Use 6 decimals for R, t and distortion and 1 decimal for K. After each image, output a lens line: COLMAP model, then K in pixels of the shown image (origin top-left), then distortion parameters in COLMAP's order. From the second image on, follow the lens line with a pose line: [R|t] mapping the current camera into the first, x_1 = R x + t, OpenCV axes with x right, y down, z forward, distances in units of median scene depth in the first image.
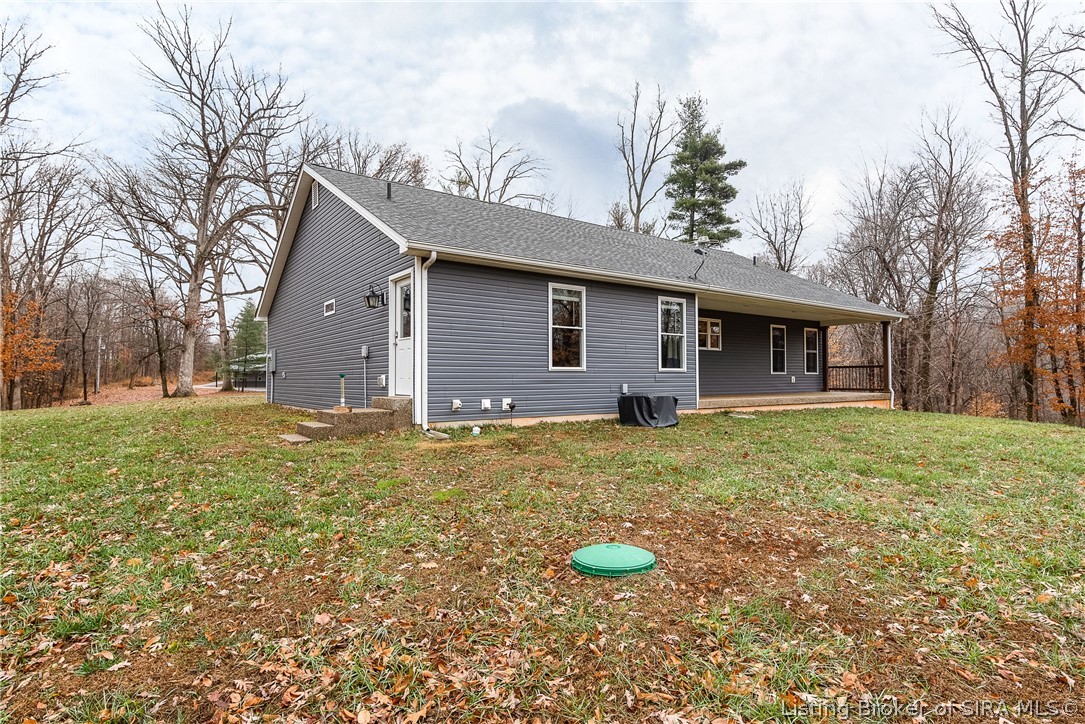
lens RADIAL K [[564.6, 0, 544.6], [0, 564.6, 368.4], [0, 0, 1]] dist [0.016100, -0.001623]
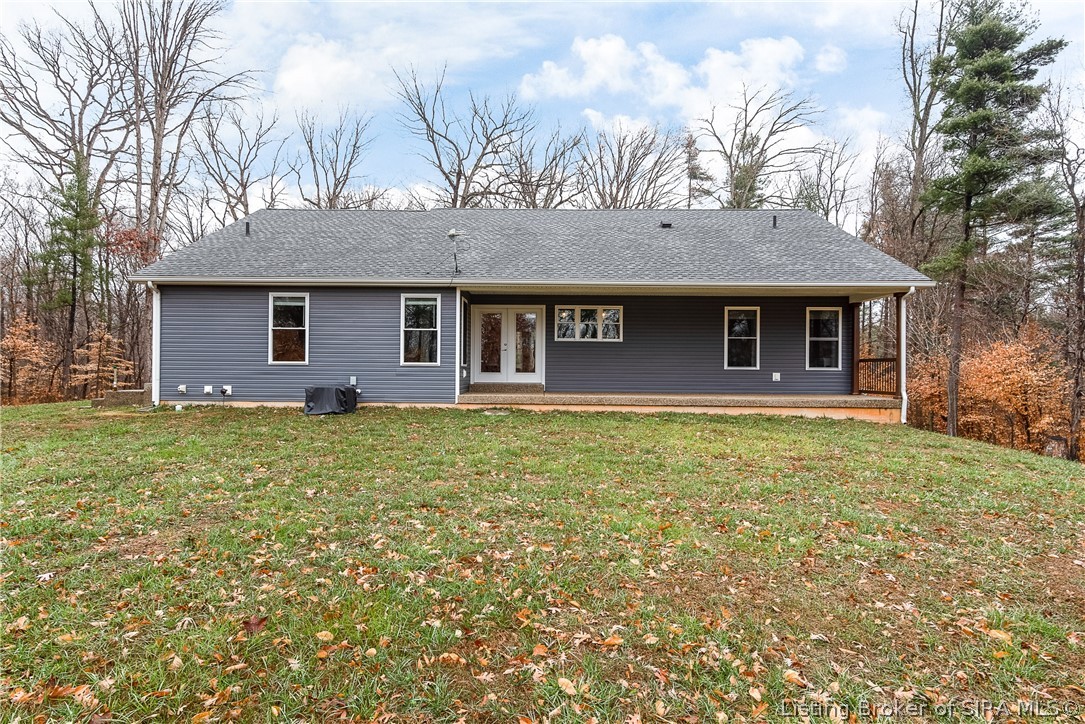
lens RADIAL K [[630.4, 0, 541.8], [0, 630.4, 362.5], [0, 0, 1]] dist [0.019835, 0.000311]
pose [[0.800599, 0.002731, -0.599195, 1.089153], [-0.000296, 0.999991, 0.004162, -0.004910], [0.599201, -0.003154, 0.800593, 0.212680]]
